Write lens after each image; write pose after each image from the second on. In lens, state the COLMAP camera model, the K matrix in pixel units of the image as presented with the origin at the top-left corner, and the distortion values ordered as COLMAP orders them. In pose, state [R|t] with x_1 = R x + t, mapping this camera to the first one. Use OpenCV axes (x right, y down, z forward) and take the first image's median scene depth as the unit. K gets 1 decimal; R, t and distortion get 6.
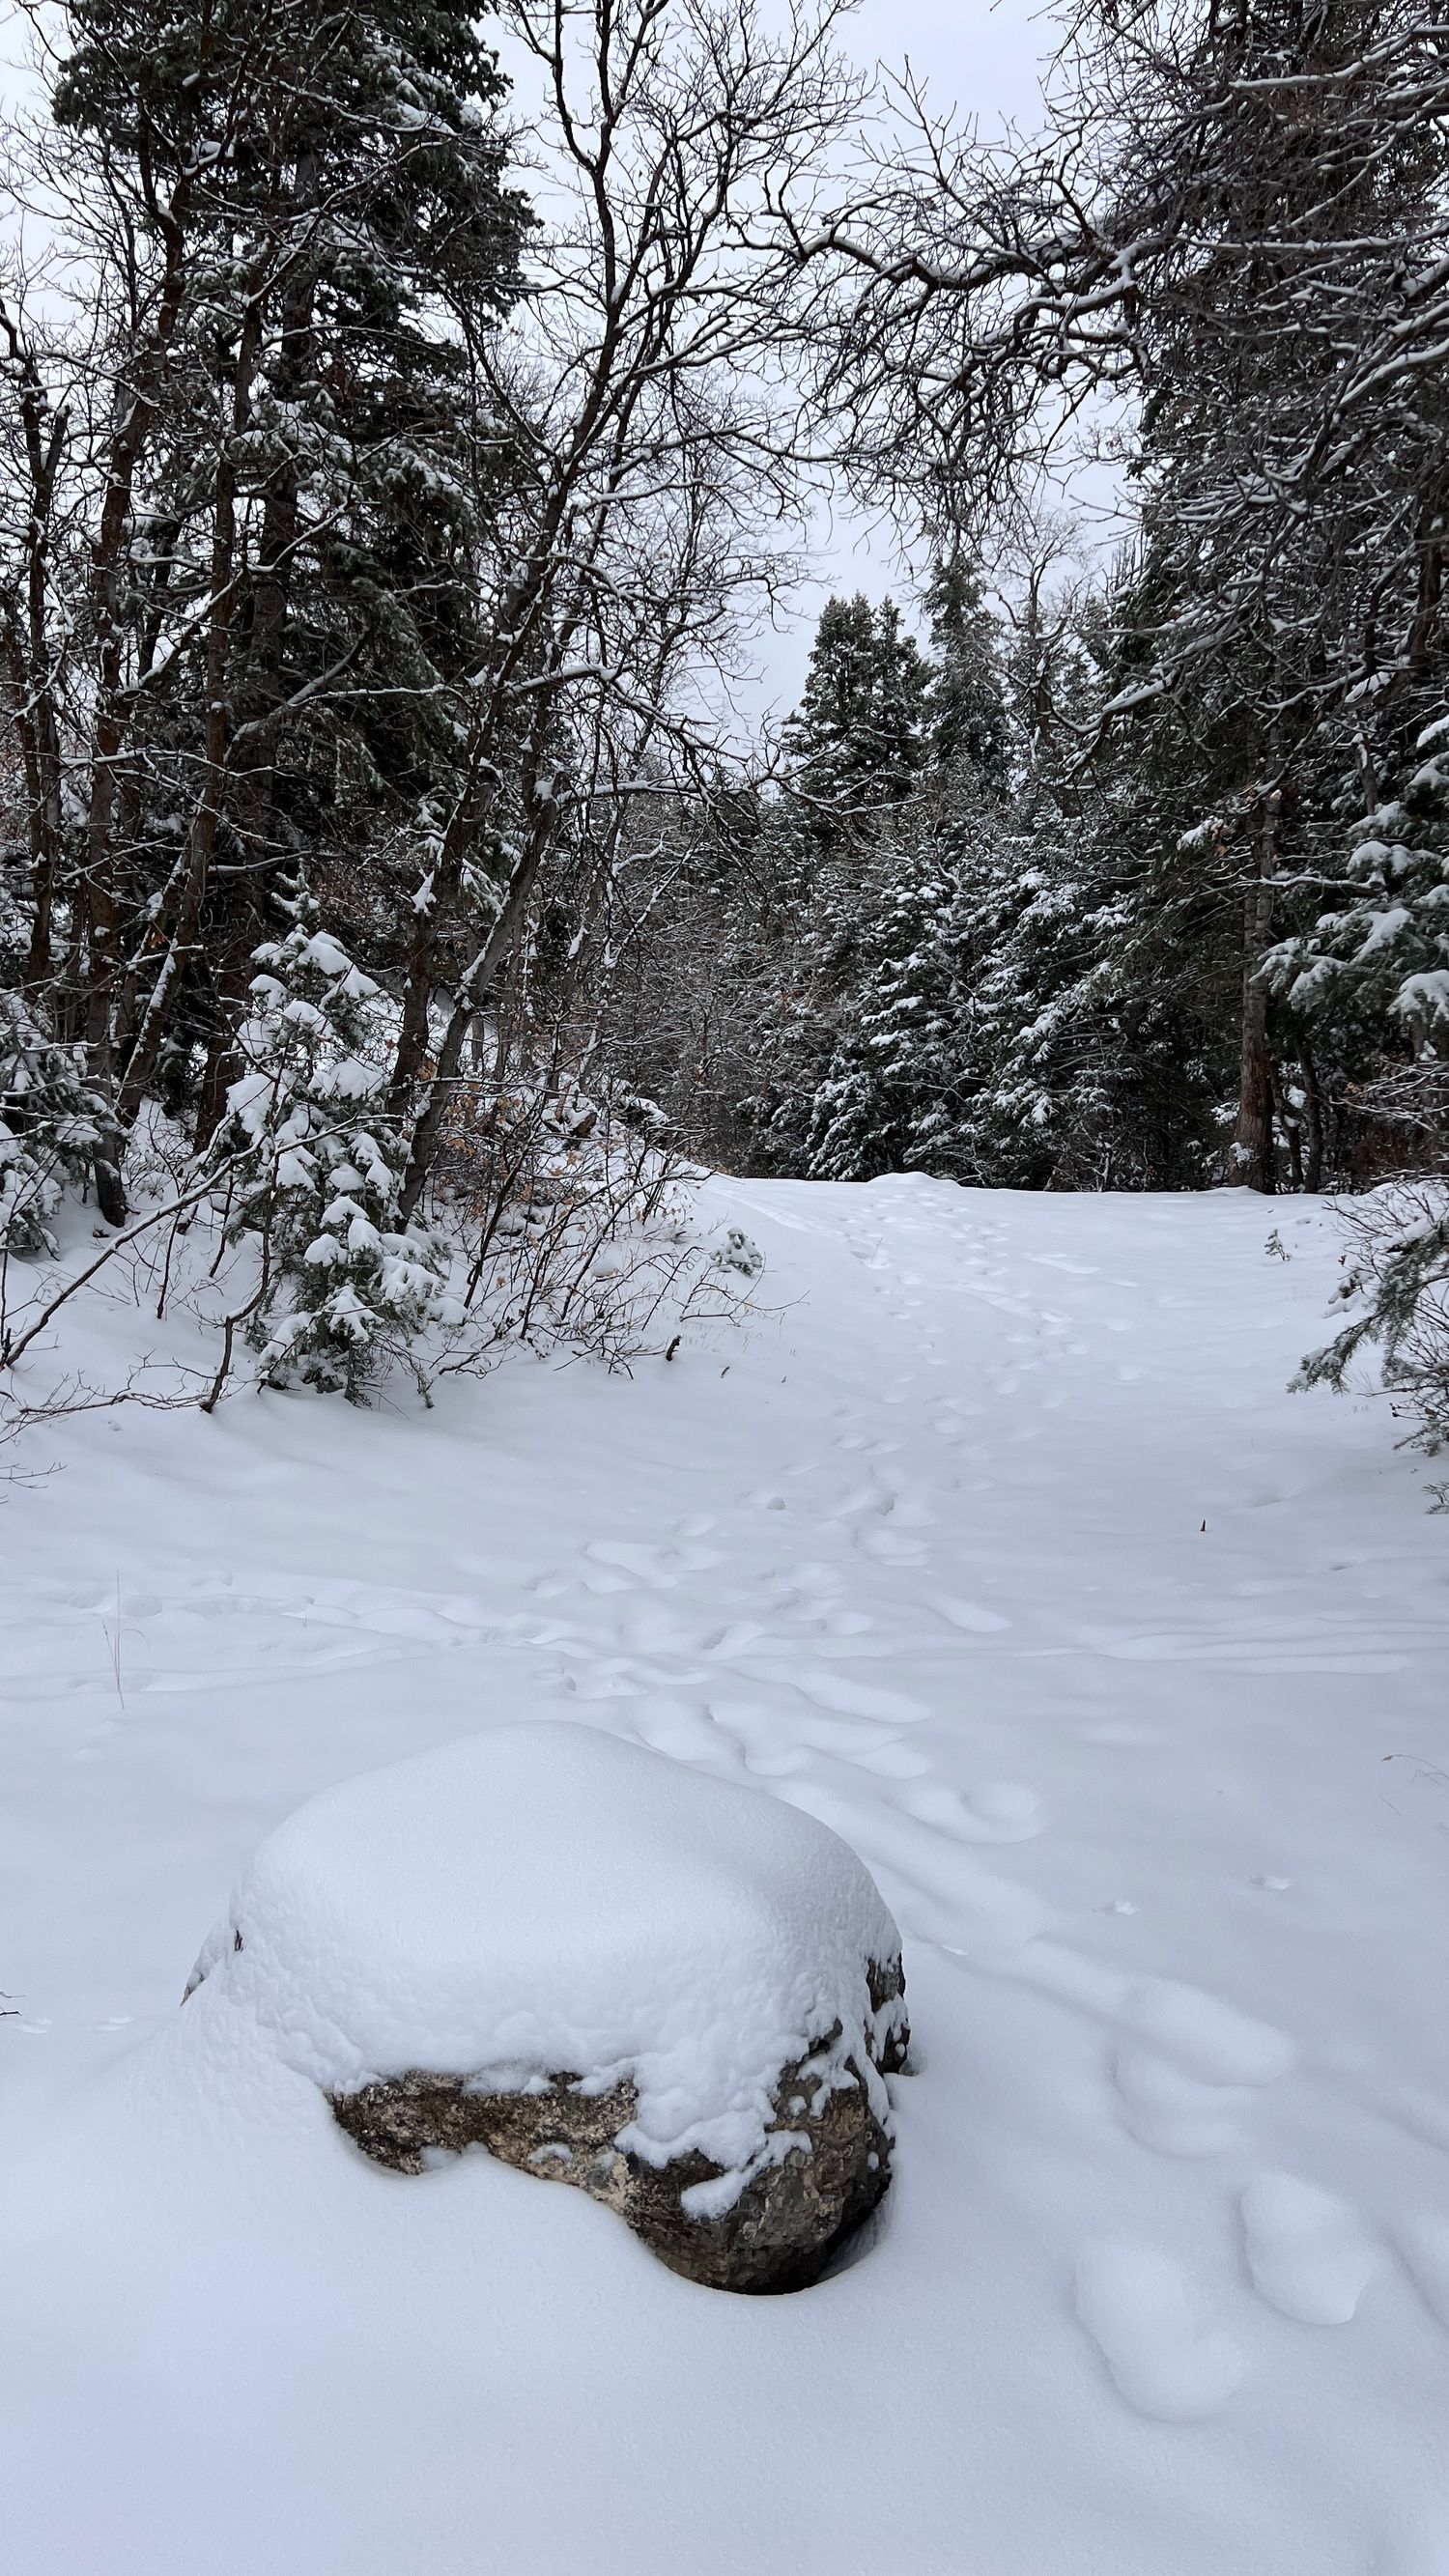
lens RADIAL K [[1872.7, 0, 725.5], [0, 1872.7, 1340.4], [0, 0, 1]] dist [0.087152, -0.100764]
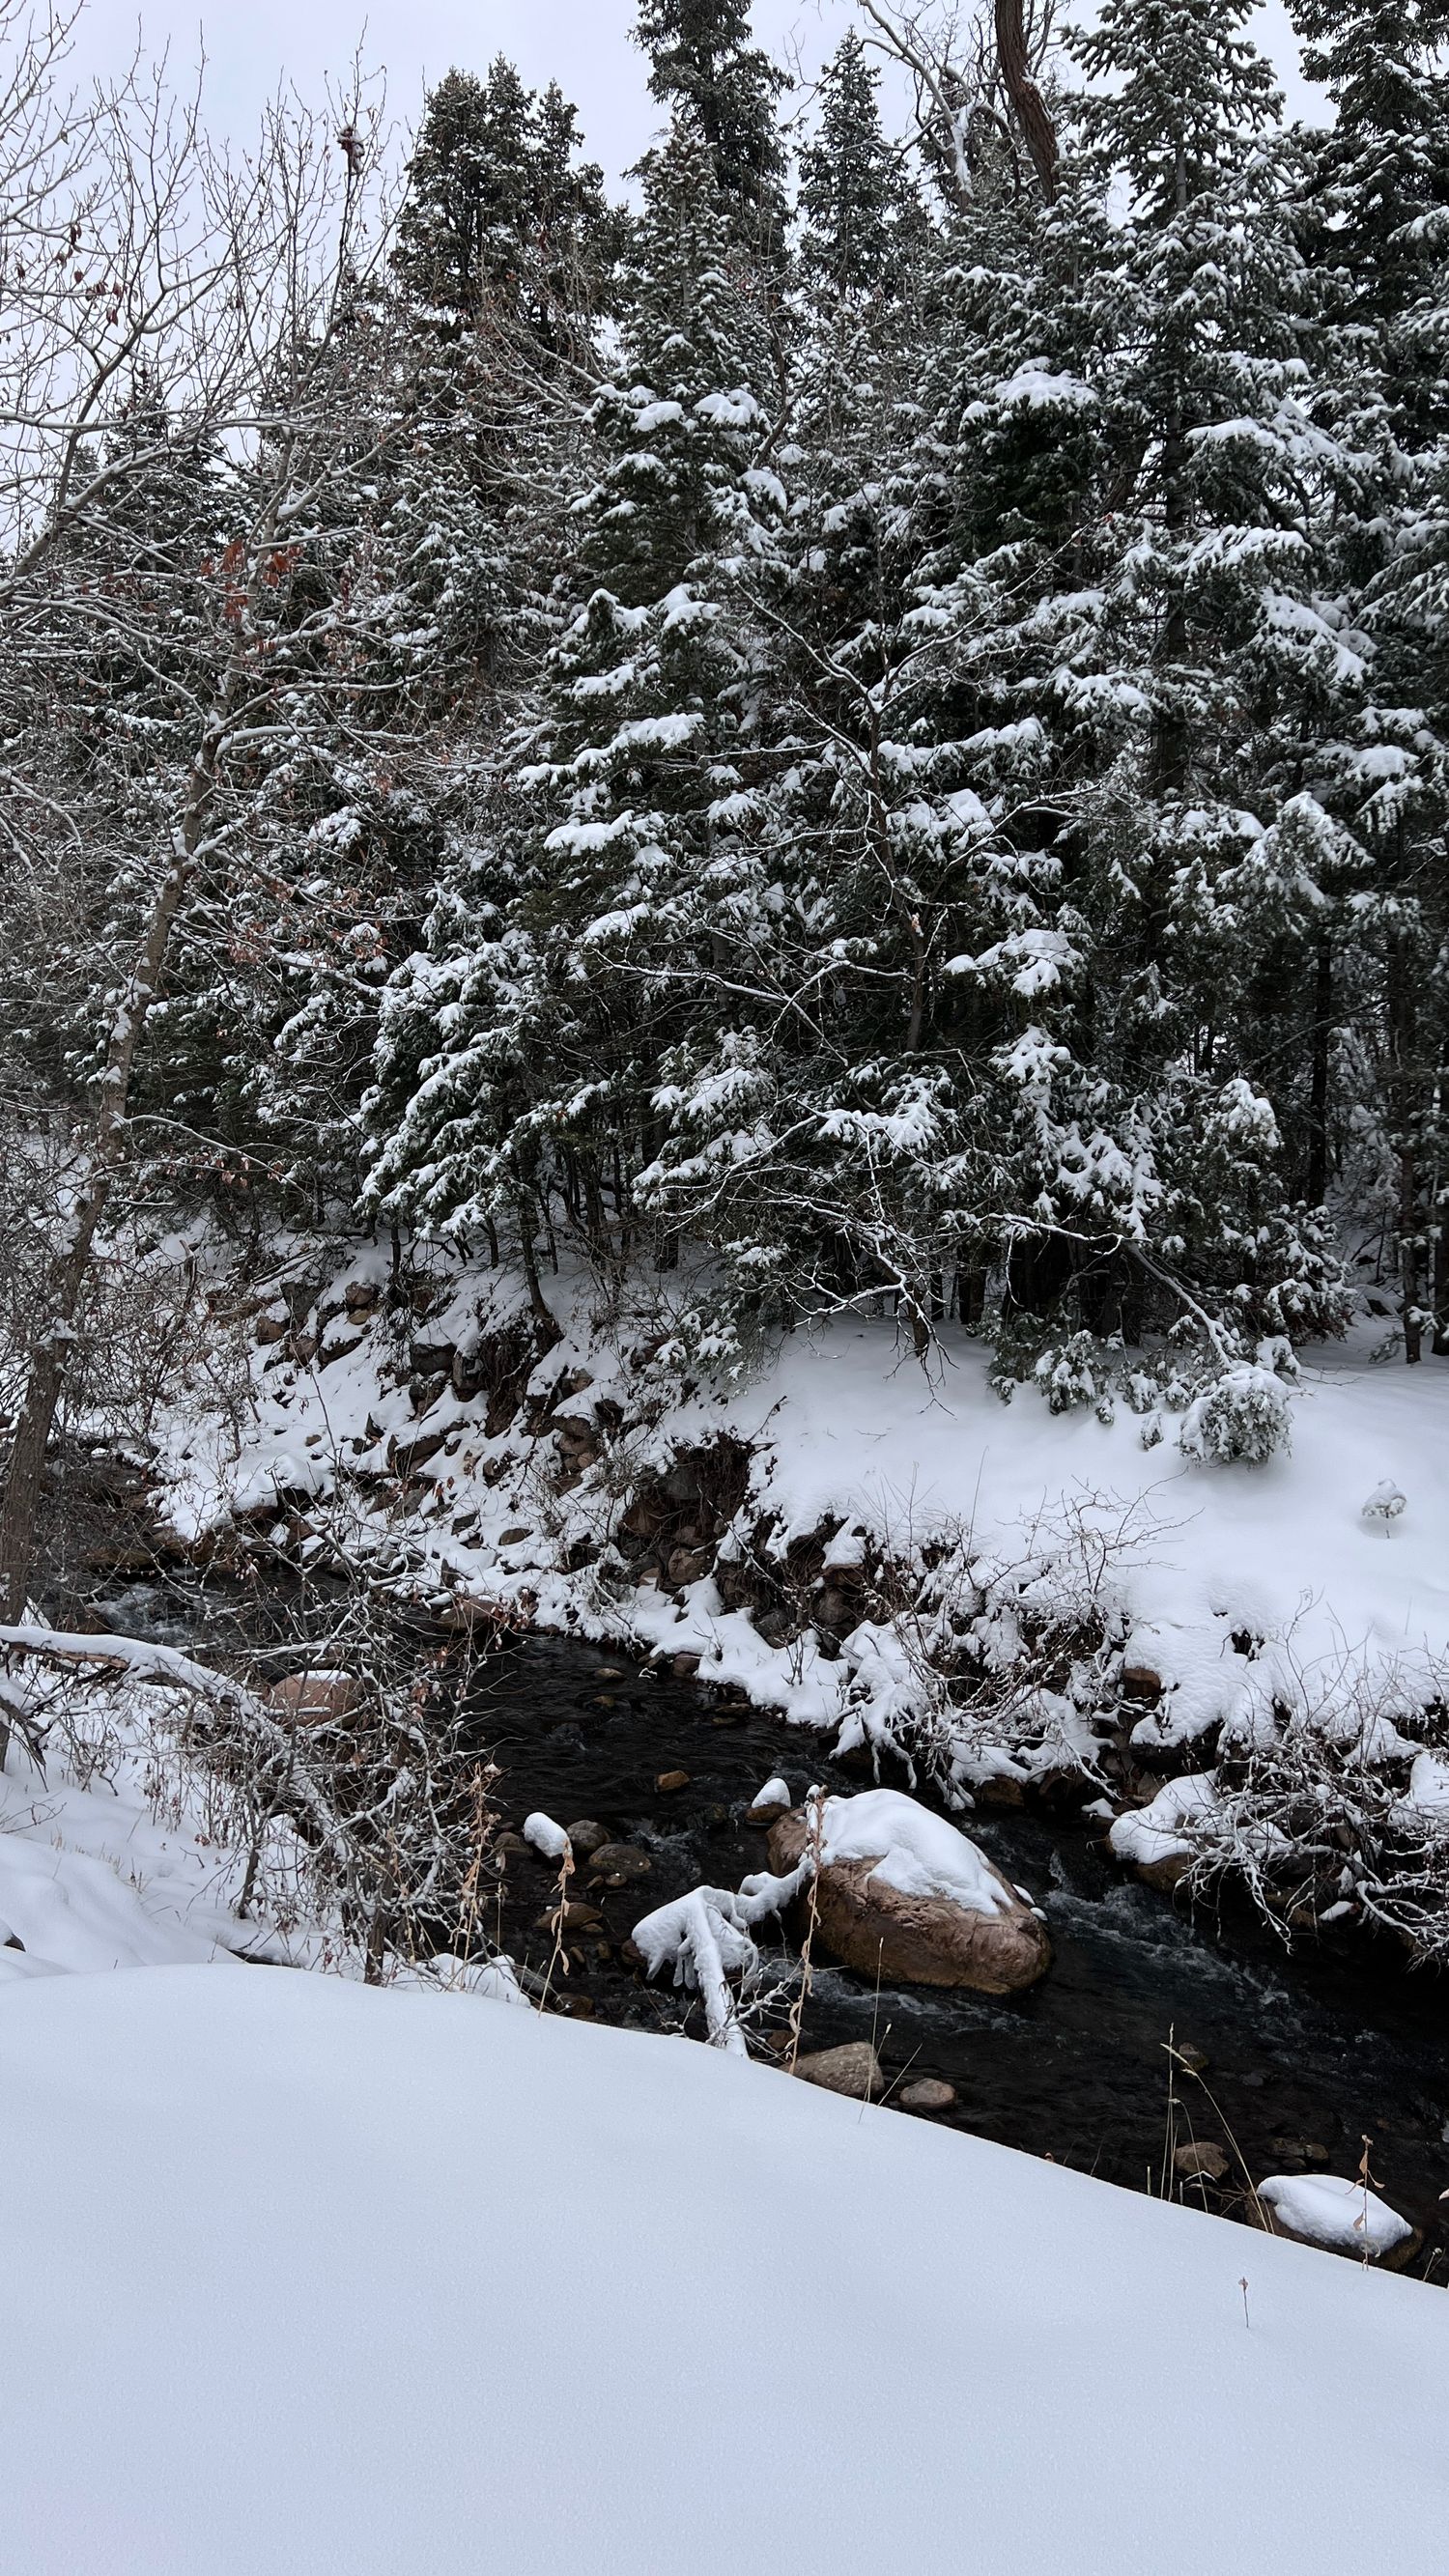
lens RADIAL K [[1872.7, 0, 725.5], [0, 1872.7, 1340.4], [0, 0, 1]] dist [0.087152, -0.100764]
pose [[0.976952, 0.024187, 0.212084, 0.037175], [-0.034322, 0.998431, 0.044237, -0.081340], [-0.210681, -0.050496, 0.976250, 0.626722]]
